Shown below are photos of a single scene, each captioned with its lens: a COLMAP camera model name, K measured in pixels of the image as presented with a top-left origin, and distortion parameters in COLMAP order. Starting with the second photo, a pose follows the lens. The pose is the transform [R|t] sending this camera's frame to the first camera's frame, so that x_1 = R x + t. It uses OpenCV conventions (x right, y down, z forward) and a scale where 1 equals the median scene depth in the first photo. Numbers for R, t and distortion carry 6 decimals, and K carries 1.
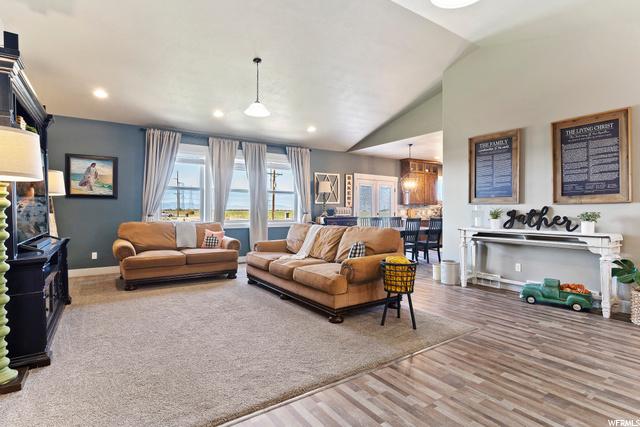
lens RADIAL K [[326.8, 0, 320.0], [0, 326.8, 213.5], [0, 0, 1]] dist [0.001969, 0.000637]
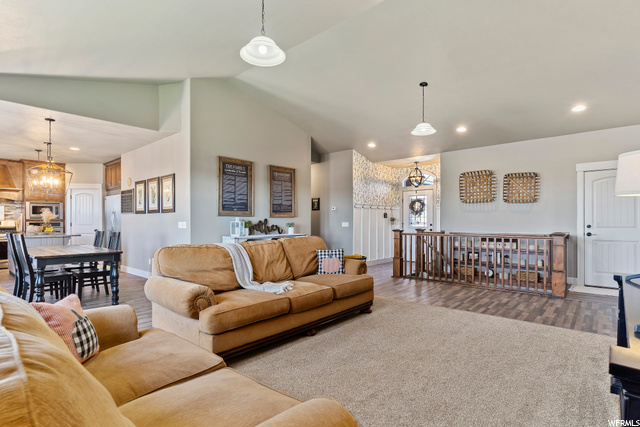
lens RADIAL K [[328.4, 0, 318.2], [0, 328.4, 219.6], [0, 0, 1]] dist [0.000430, 0.000191]
pose [[-0.243746, 0.005261, 0.969825, -0.784595], [0.009014, 0.999954, -0.003159, -0.009718], [-0.969797, 0.007972, -0.243782, 1.052998]]
